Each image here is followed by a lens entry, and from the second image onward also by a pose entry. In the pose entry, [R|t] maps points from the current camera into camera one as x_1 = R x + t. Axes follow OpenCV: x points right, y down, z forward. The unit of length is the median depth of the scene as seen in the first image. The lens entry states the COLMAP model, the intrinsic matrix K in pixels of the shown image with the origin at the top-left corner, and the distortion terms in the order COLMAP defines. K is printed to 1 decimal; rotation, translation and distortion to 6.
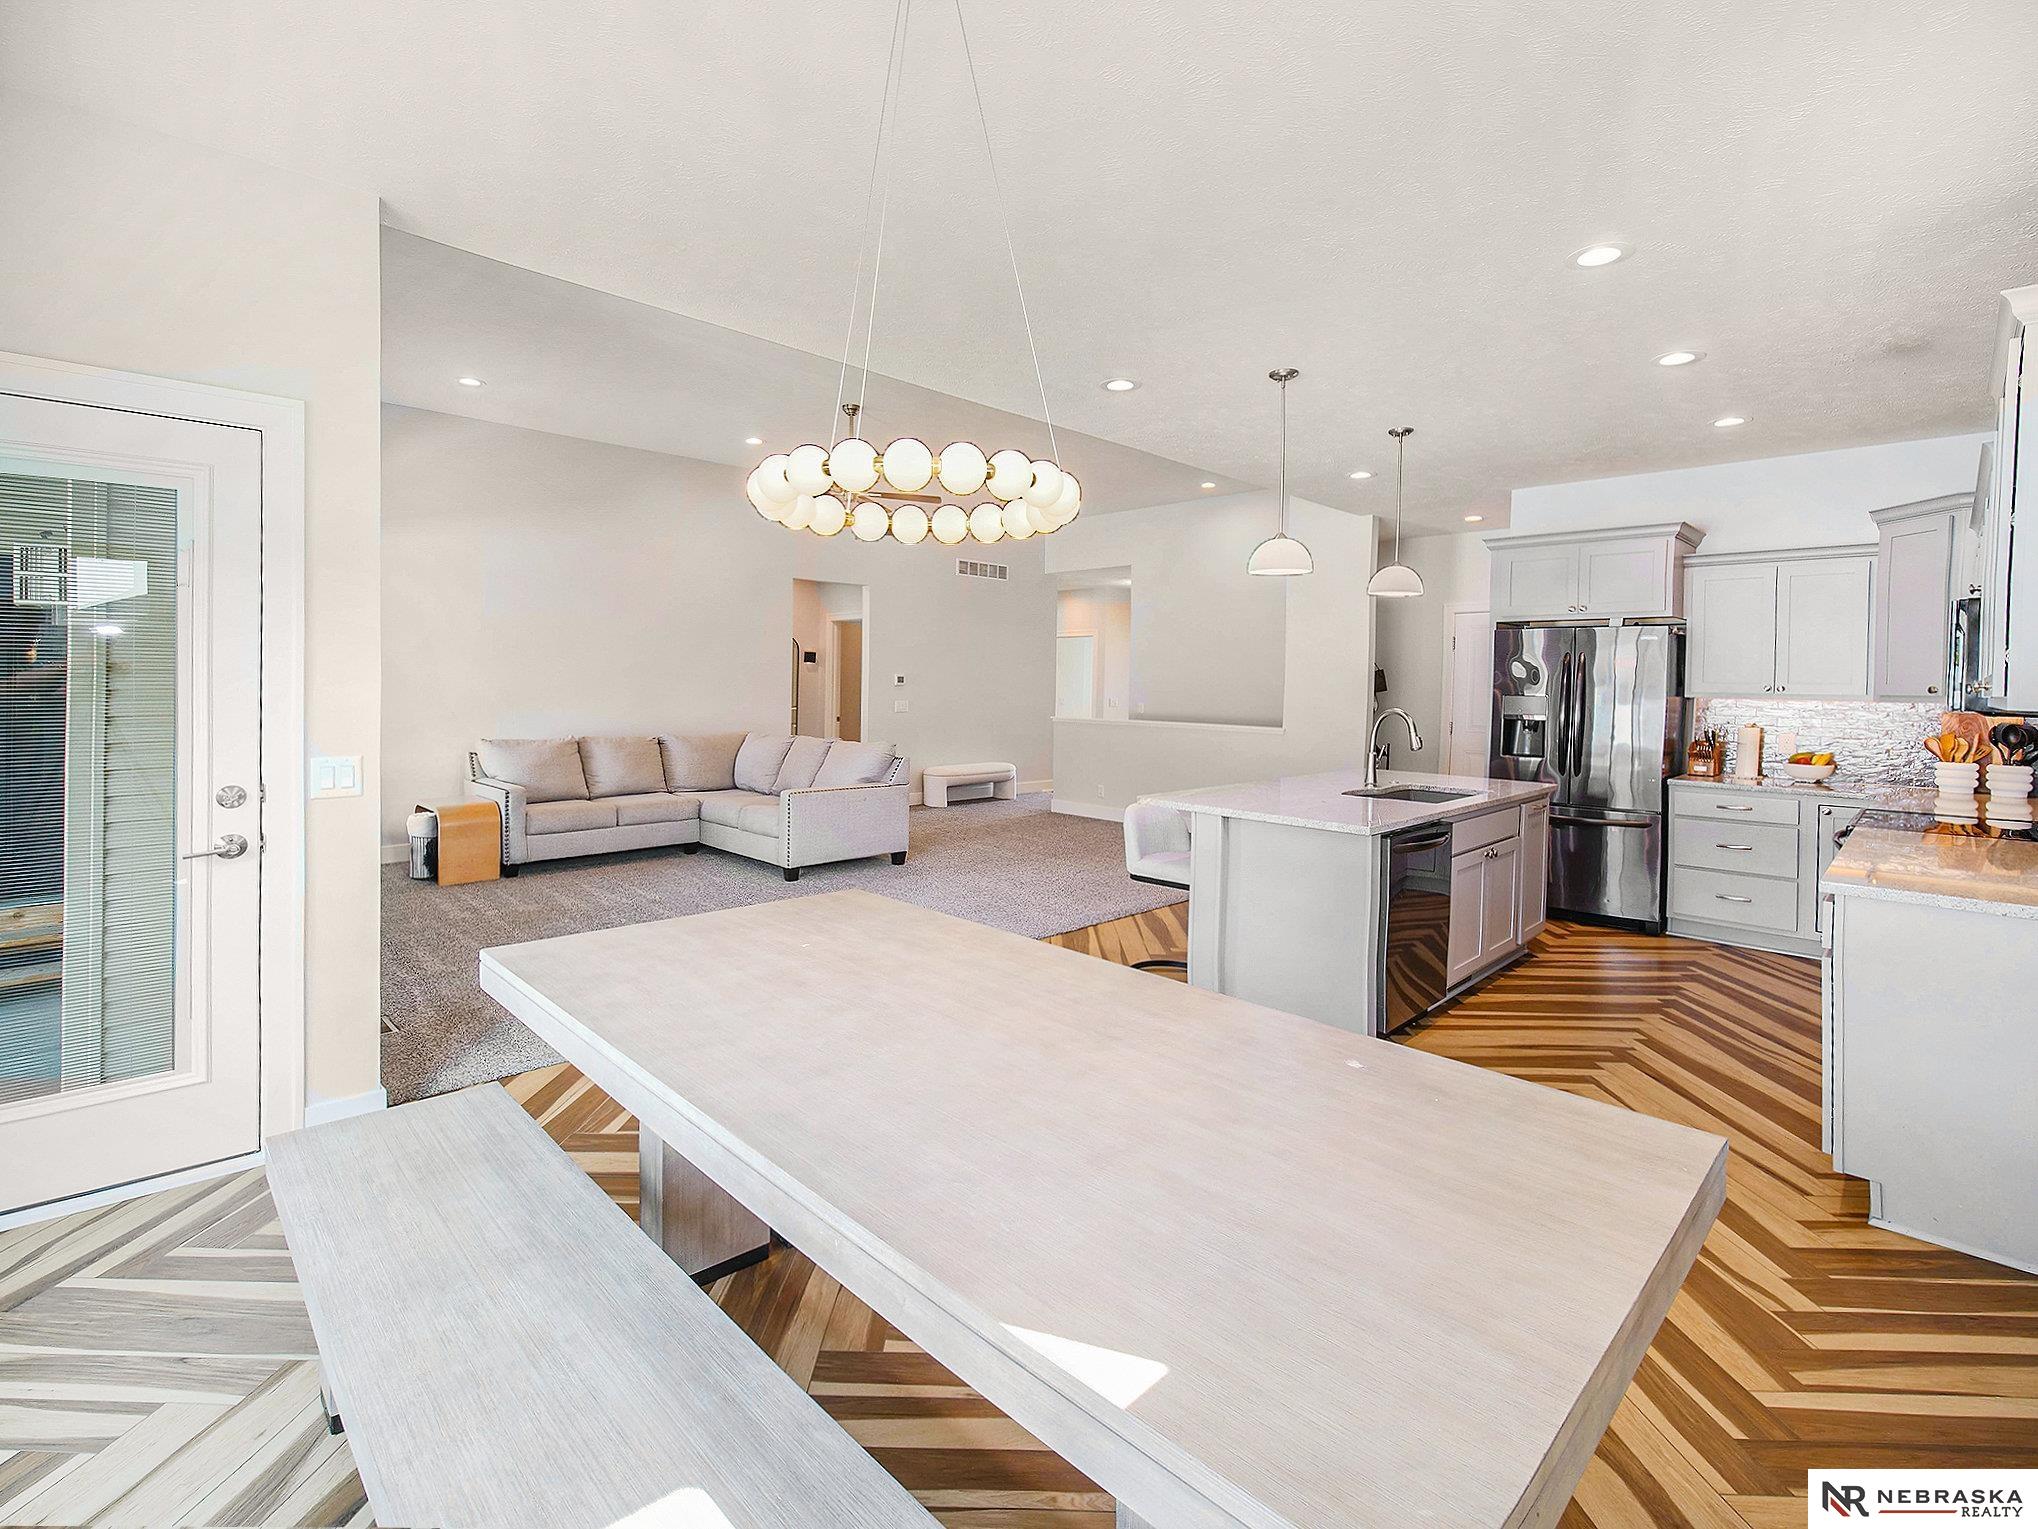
lens RADIAL K [[941.0, 0, 1055.5], [0, 941.0, 696.5], [0, 0, 1]] dist [-0.003393, -0.007481]
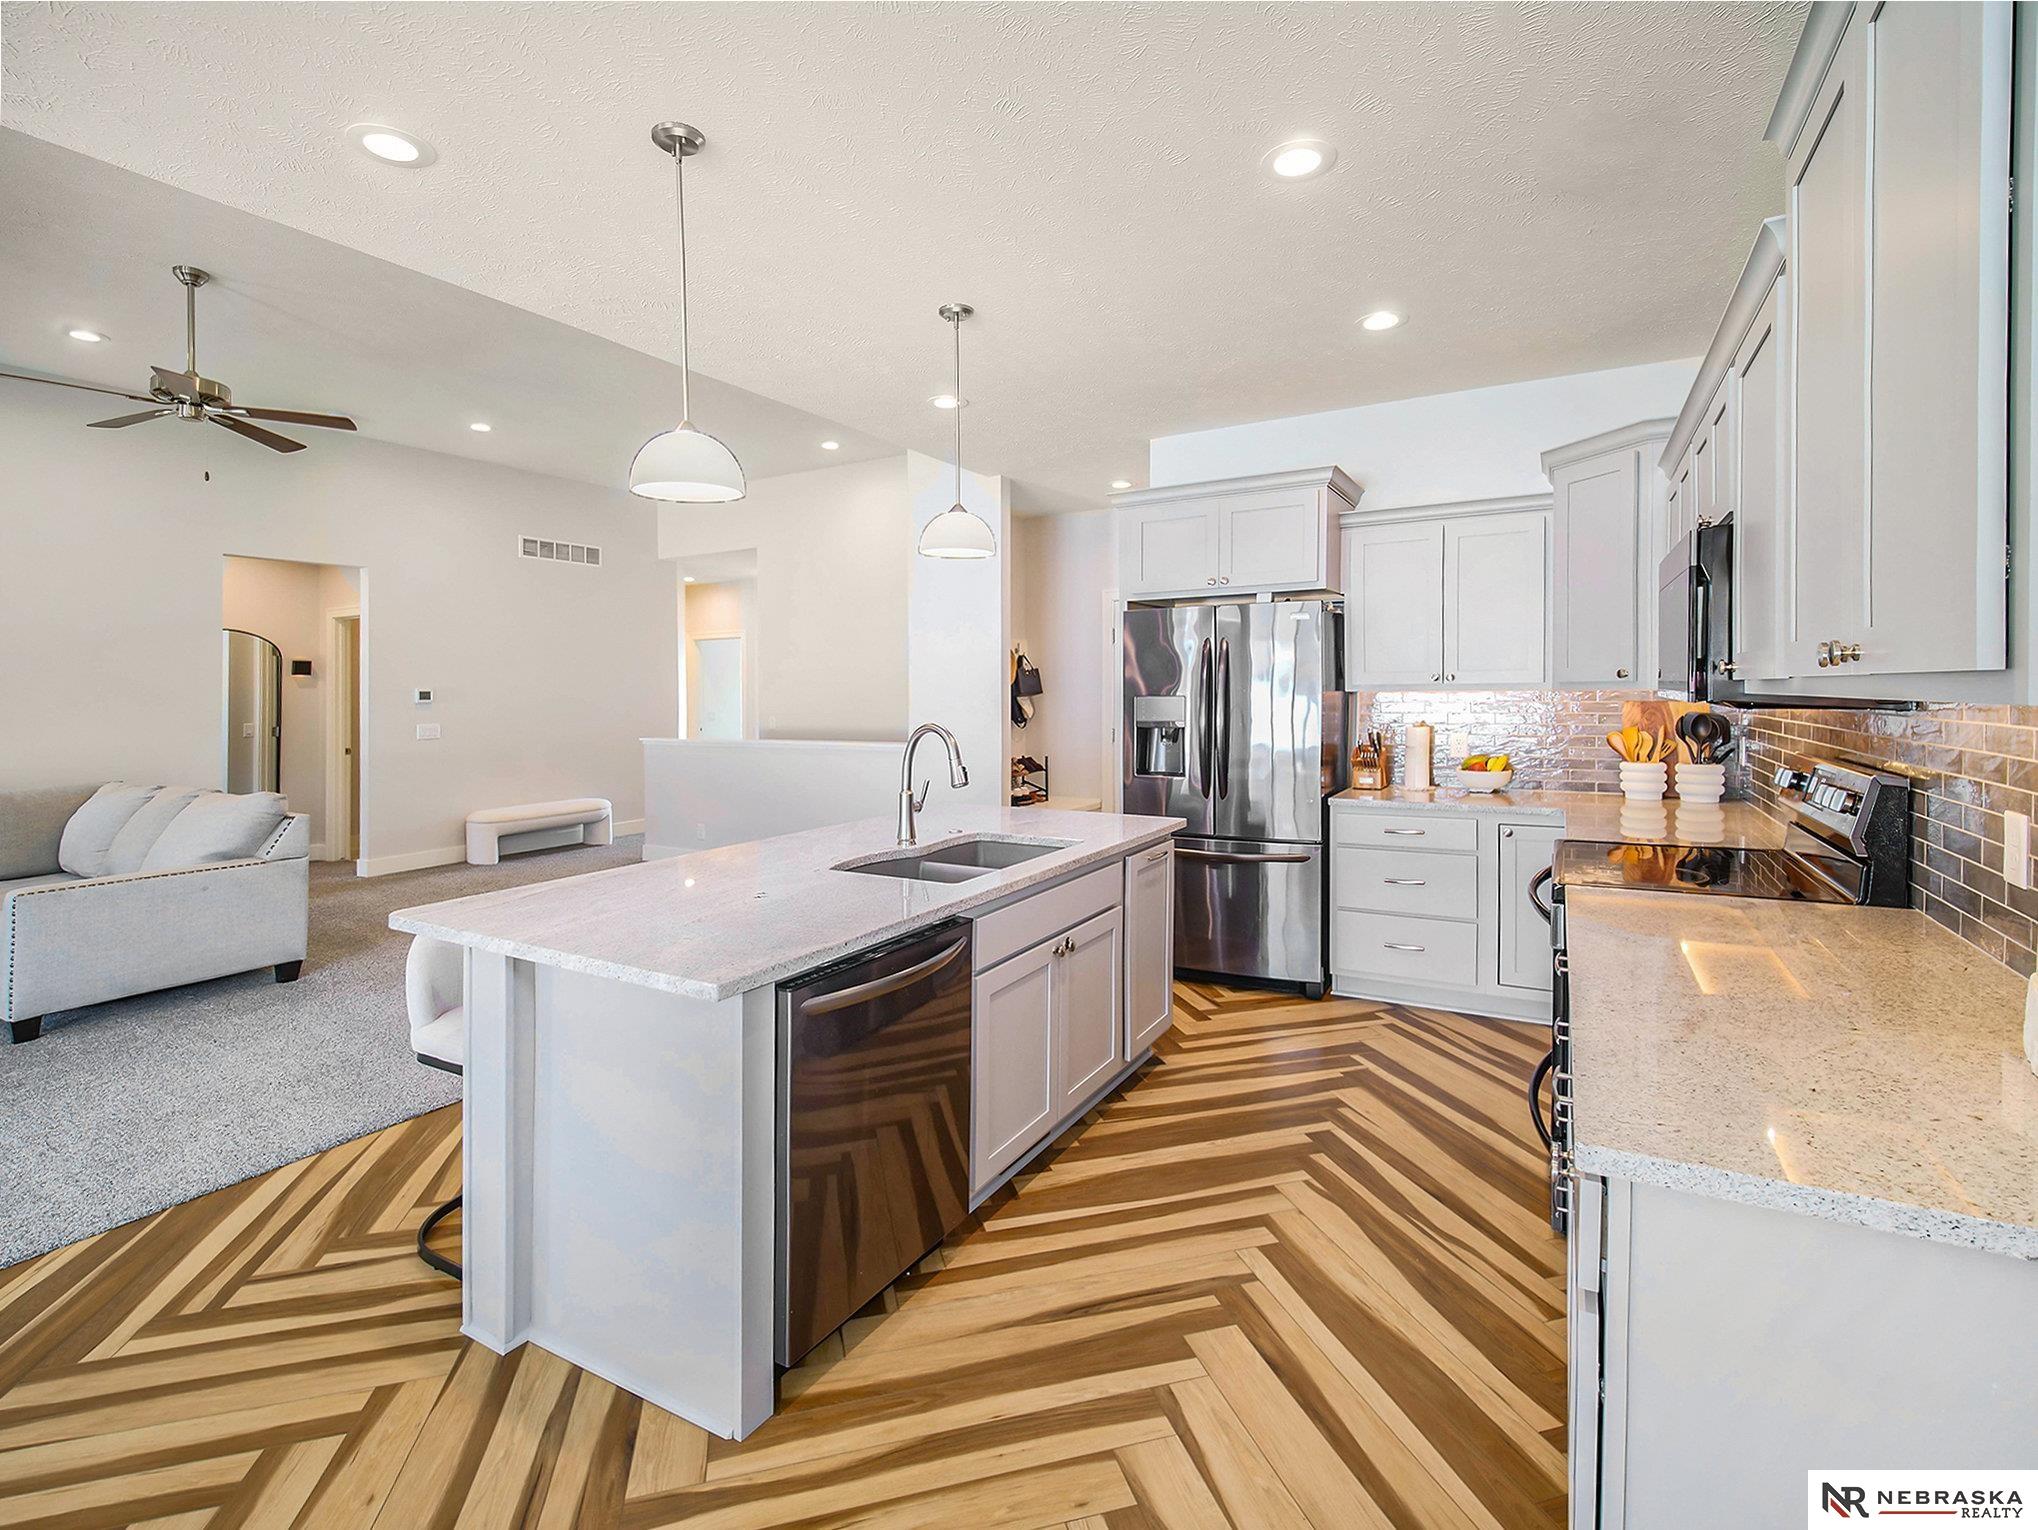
lens RADIAL K [[937.2, 0, 1041.9], [0, 937.2, 706.6], [0, 0, 1]] dist [0.001508, -0.000485]
pose [[0.969399, -0.032385, 0.243346, 0.226012], [0.031540, 0.999475, 0.007370, -0.000501], [-0.243457, 0.000530, 0.969911, 0.290151]]
